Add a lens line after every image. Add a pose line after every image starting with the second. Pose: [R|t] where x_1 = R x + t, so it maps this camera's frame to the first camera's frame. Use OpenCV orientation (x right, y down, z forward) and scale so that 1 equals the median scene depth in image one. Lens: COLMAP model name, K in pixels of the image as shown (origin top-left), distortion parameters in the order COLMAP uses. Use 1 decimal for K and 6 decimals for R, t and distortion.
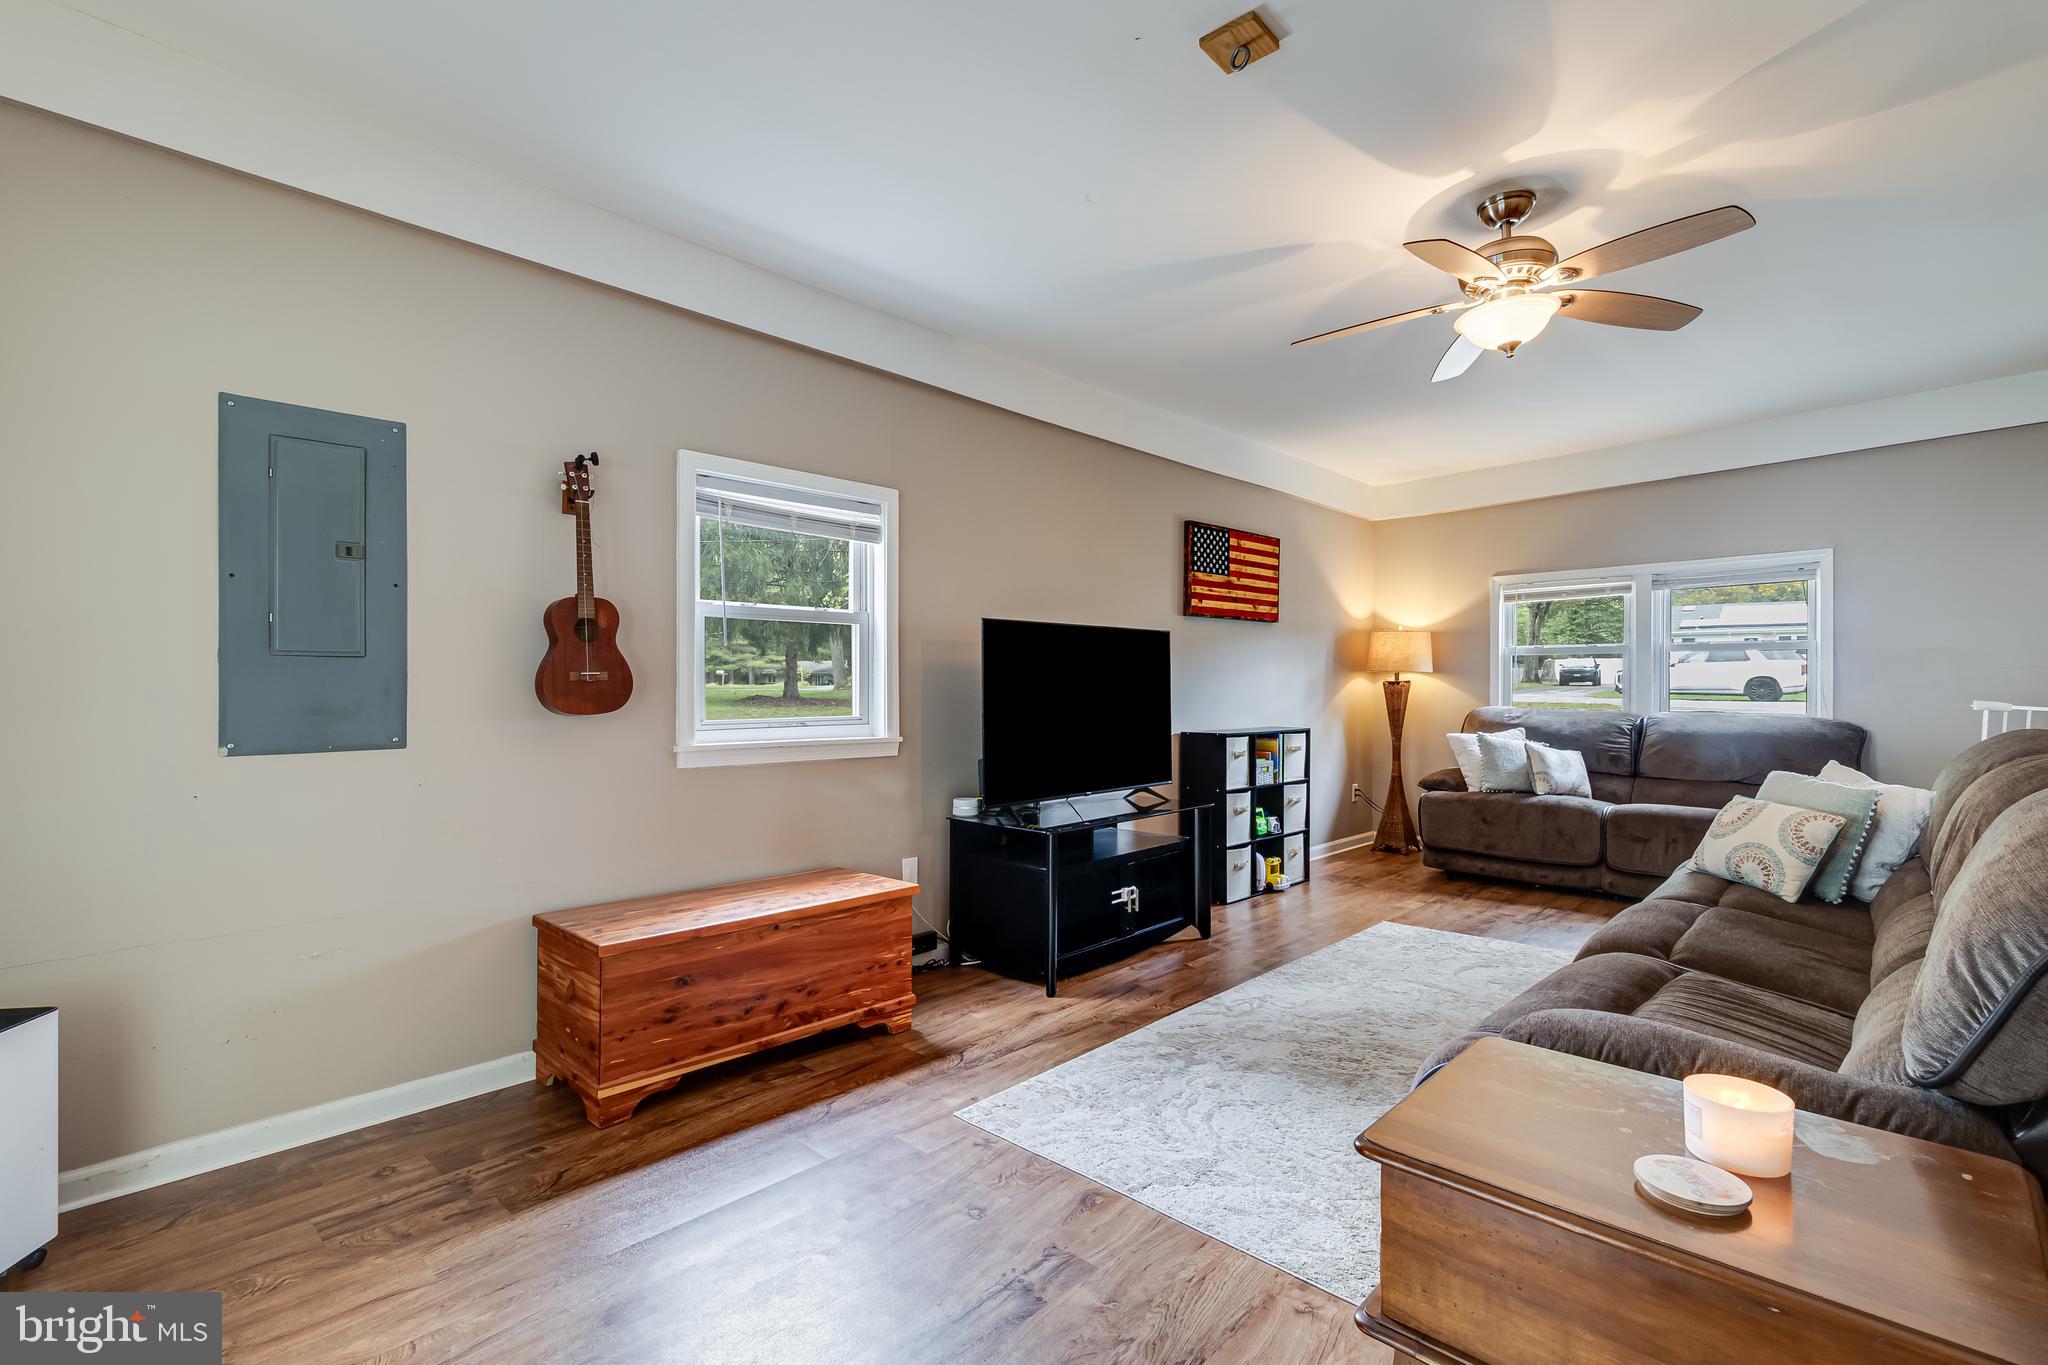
lens RADIAL K [[945.7, 0, 1038.4], [0, 945.7, 683.3], [0, 0, 1]] dist [0.005353, 0.001021]
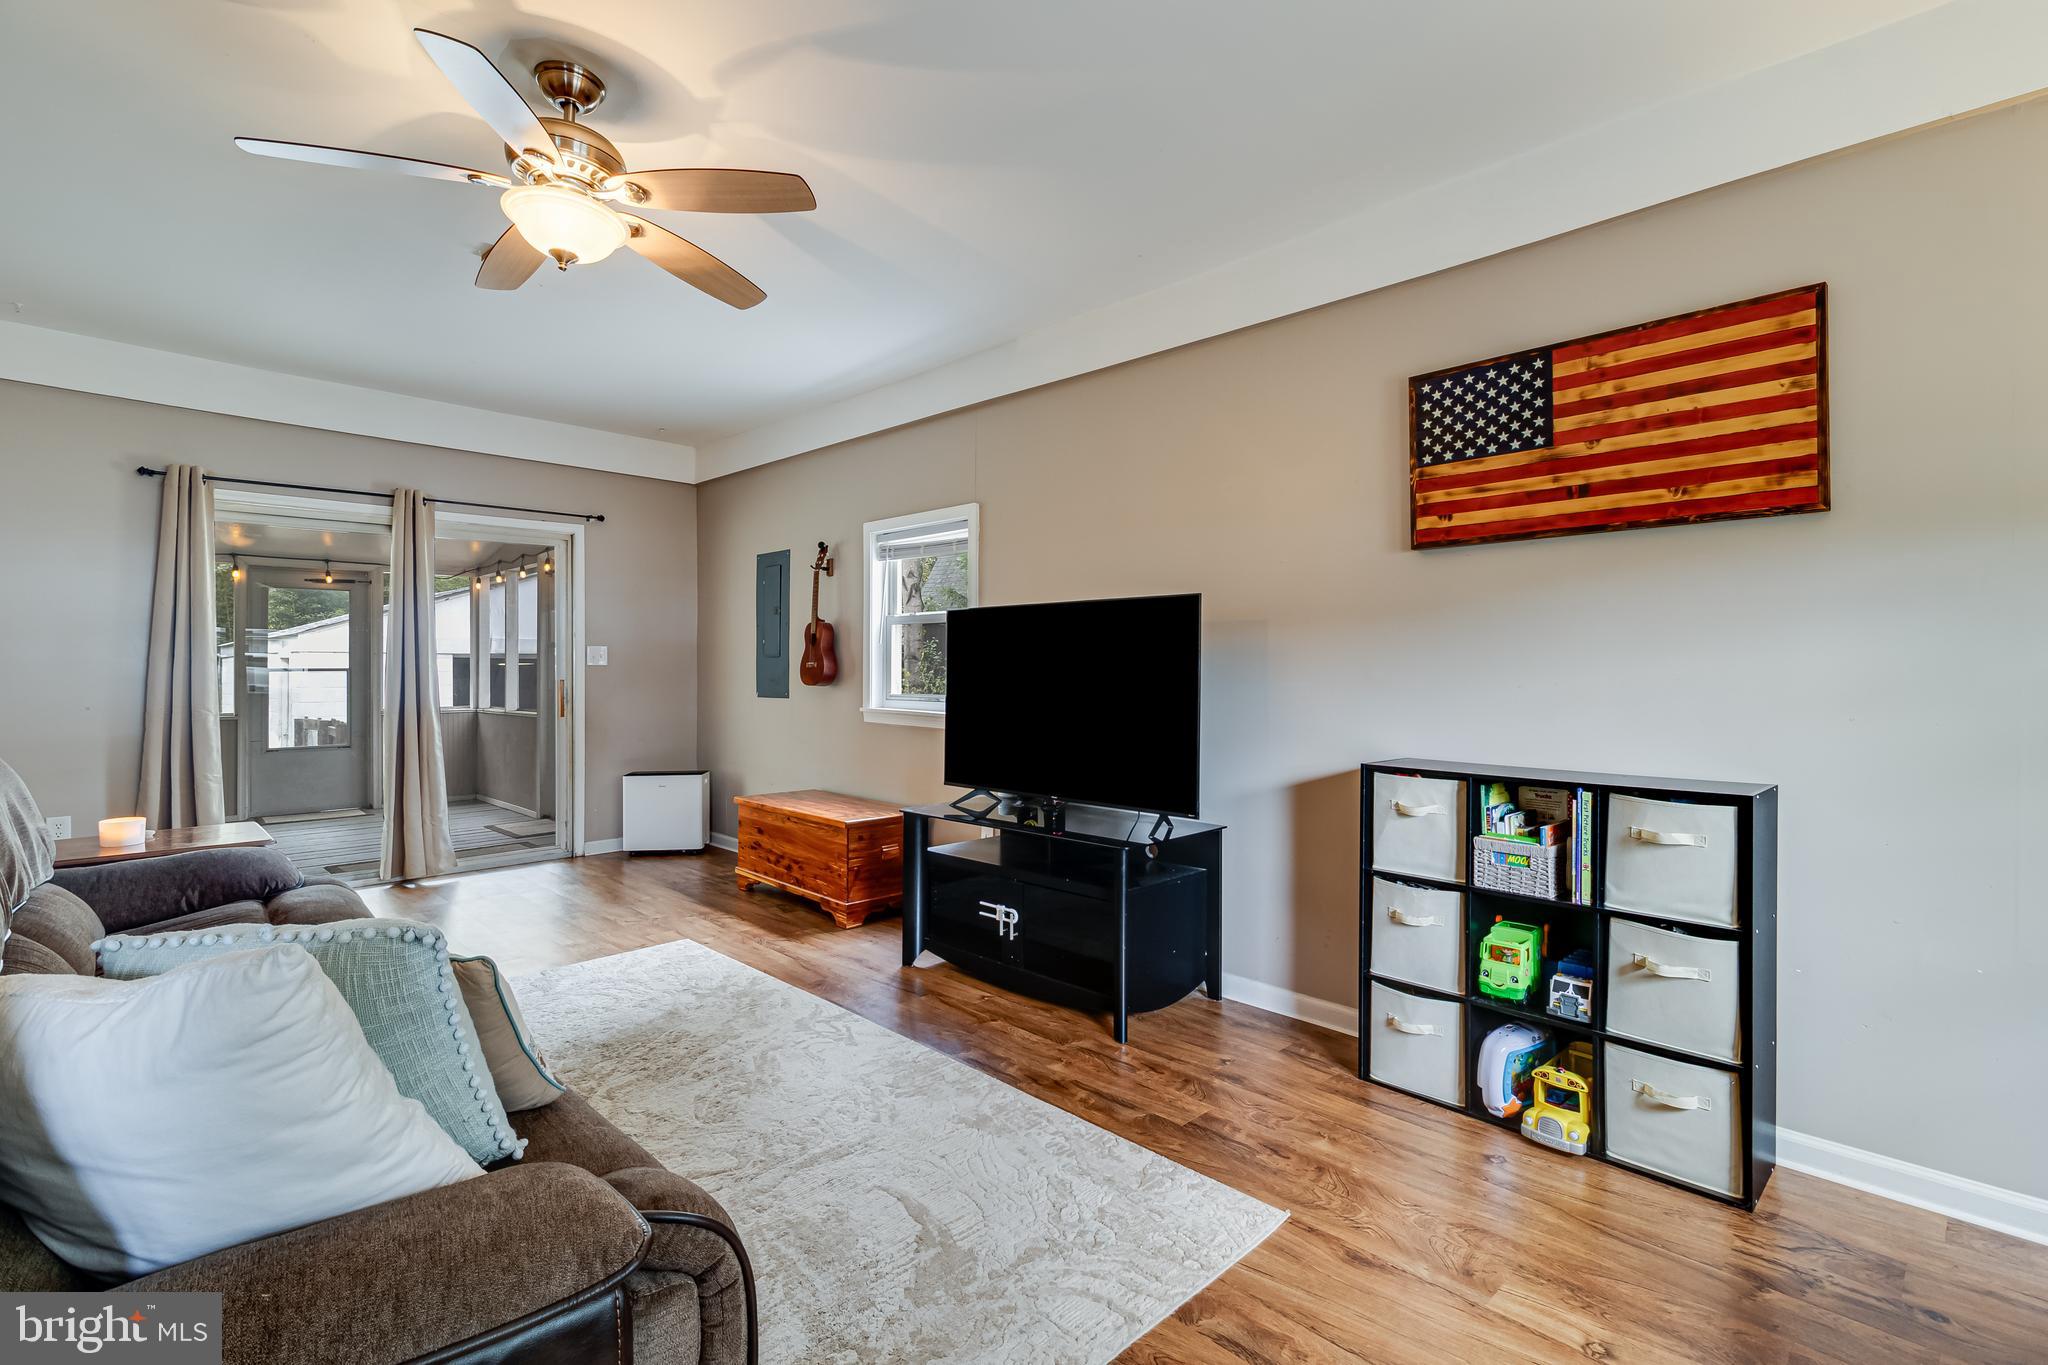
lens RADIAL K [[945.7, 0, 1028.1], [0, 945.7, 662.8], [0, 0, 1]] dist [0.005353, 0.001021]
pose [[-0.041578, -0.006087, -0.999117, 0.759355], [-0.003439, 0.999976, -0.005949, -0.001221], [0.999129, 0.003189, -0.041598, 0.839988]]
